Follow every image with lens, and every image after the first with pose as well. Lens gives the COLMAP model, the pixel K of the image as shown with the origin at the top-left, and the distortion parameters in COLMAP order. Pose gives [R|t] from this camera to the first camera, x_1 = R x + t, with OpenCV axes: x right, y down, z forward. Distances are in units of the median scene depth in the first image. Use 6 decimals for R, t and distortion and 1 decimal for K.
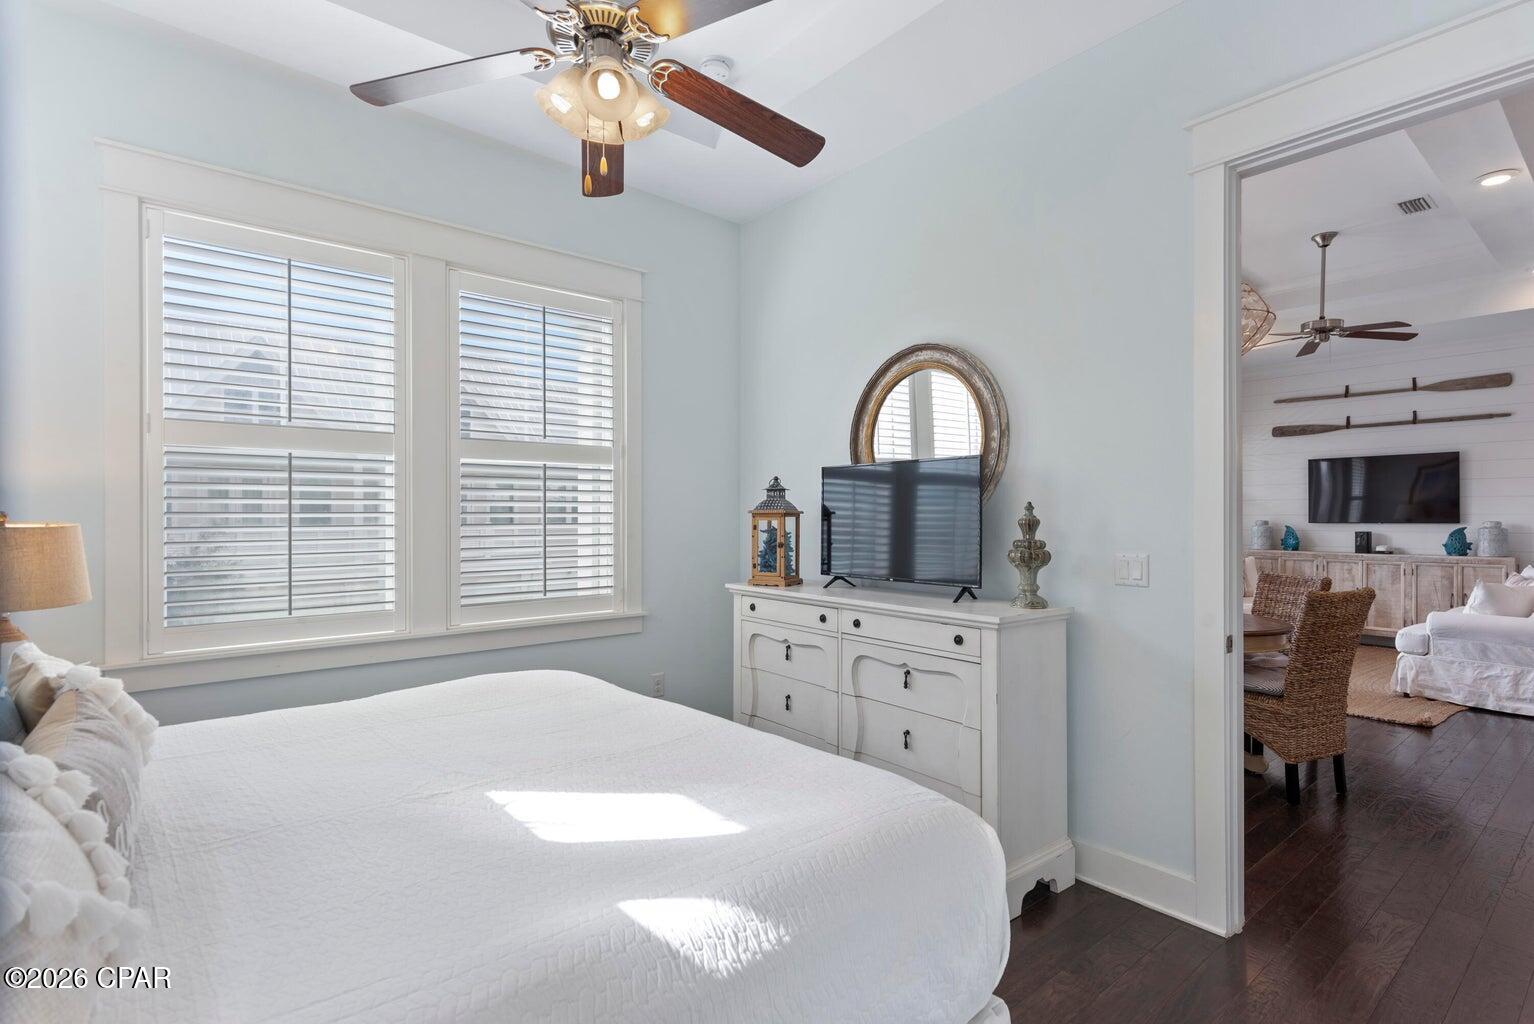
lens RADIAL K [[749.1, 0, 761.4], [0, 749.1, 512.5], [0, 0, 1]] dist [0.001190, 0.001102]
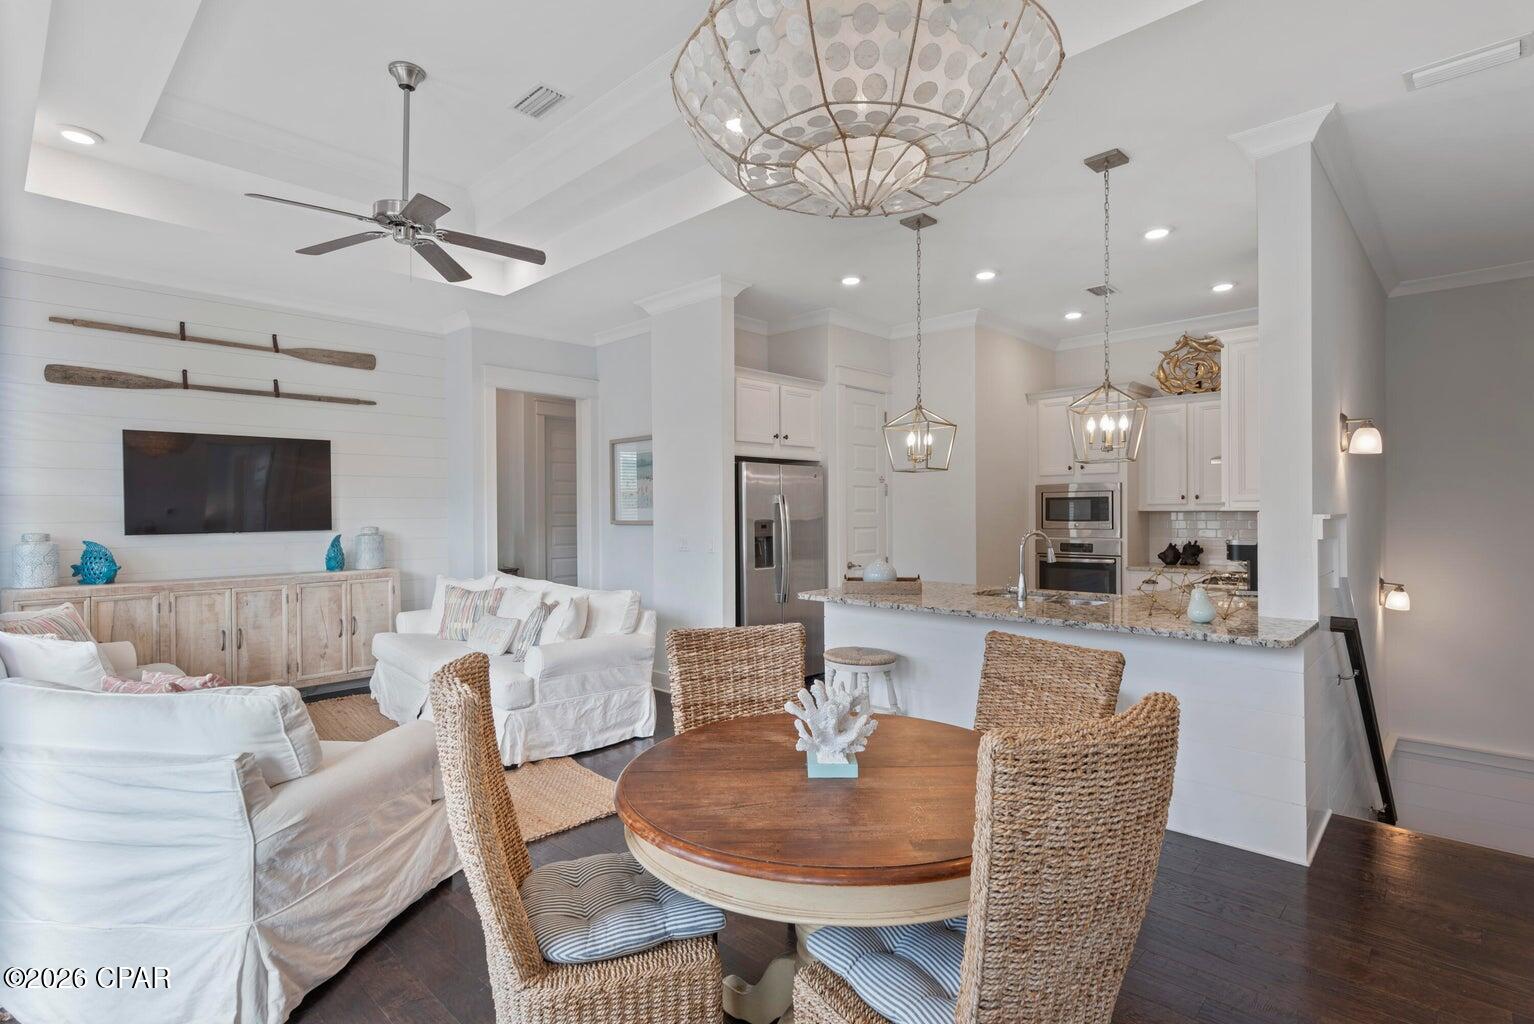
lens RADIAL K [[749.1, 0, 768.0], [0, 749.1, 517.7], [0, 0, 1]] dist [0.001190, 0.001102]
pose [[-0.126056, -0.007984, 0.991991, 0.077256], [0.002597, 0.999962, 0.008378, -0.004165], [-0.992020, 0.003632, -0.126030, 0.630129]]
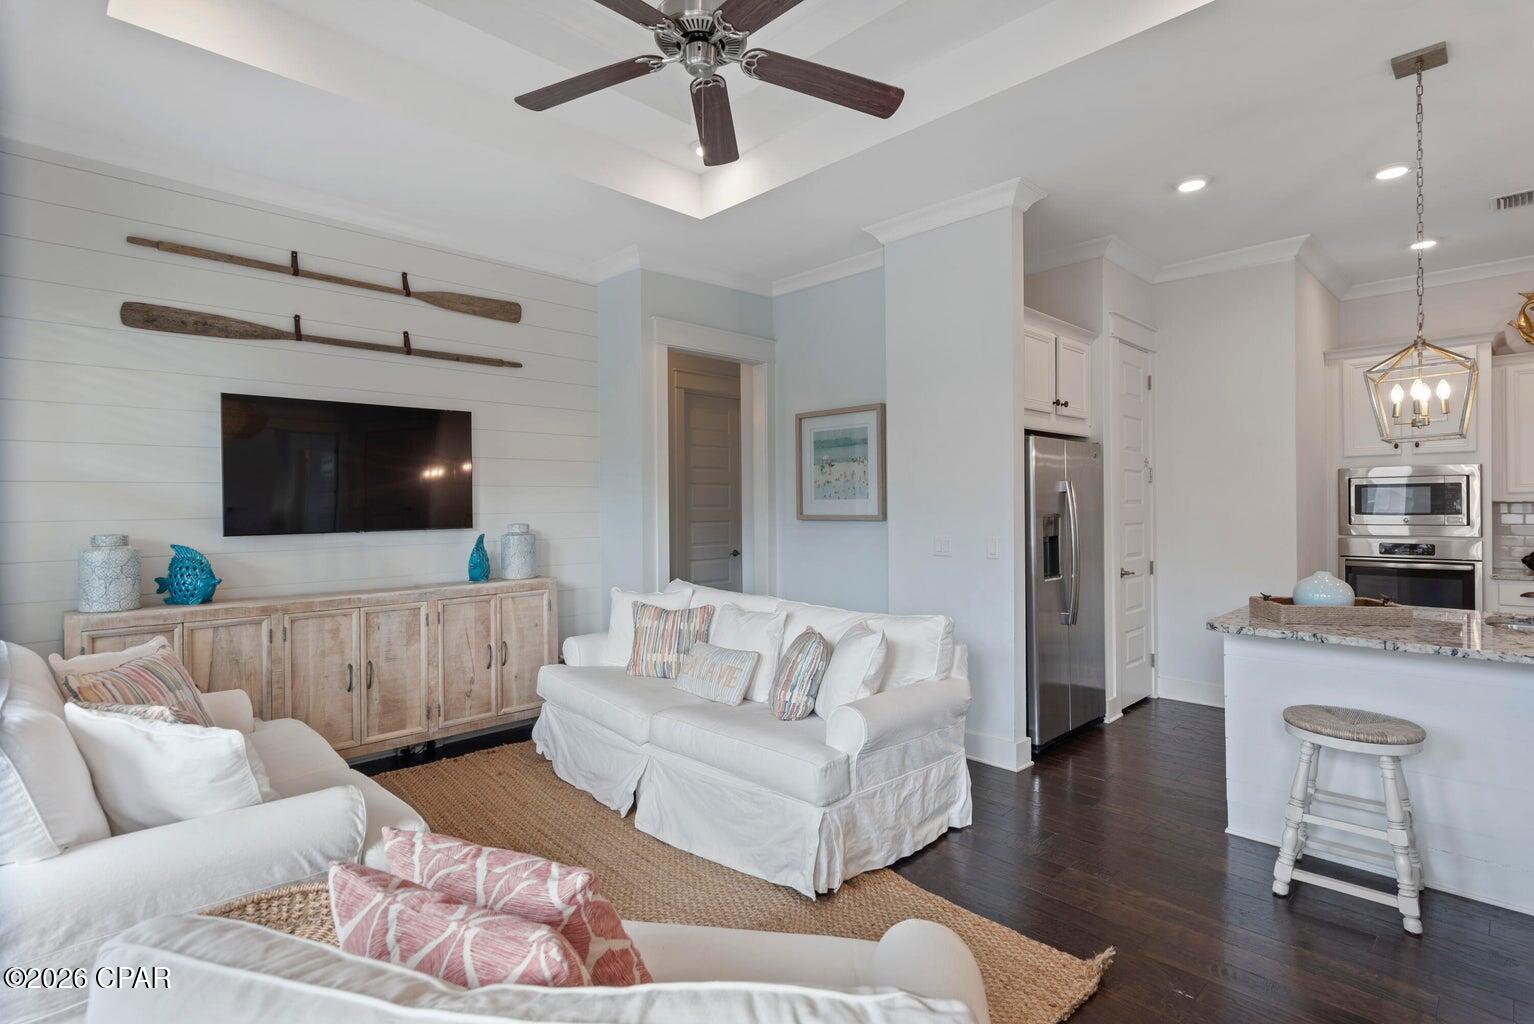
lens RADIAL K [[749.1, 0, 762.6], [0, 749.1, 508.2], [0, 0, 1]] dist [0.001190, 0.001102]
pose [[-0.097882, -0.003441, 0.995192, 0.289541], [0.004529, 0.999982, 0.003903, -0.003261], [-0.995188, 0.004889, -0.097864, 0.811453]]
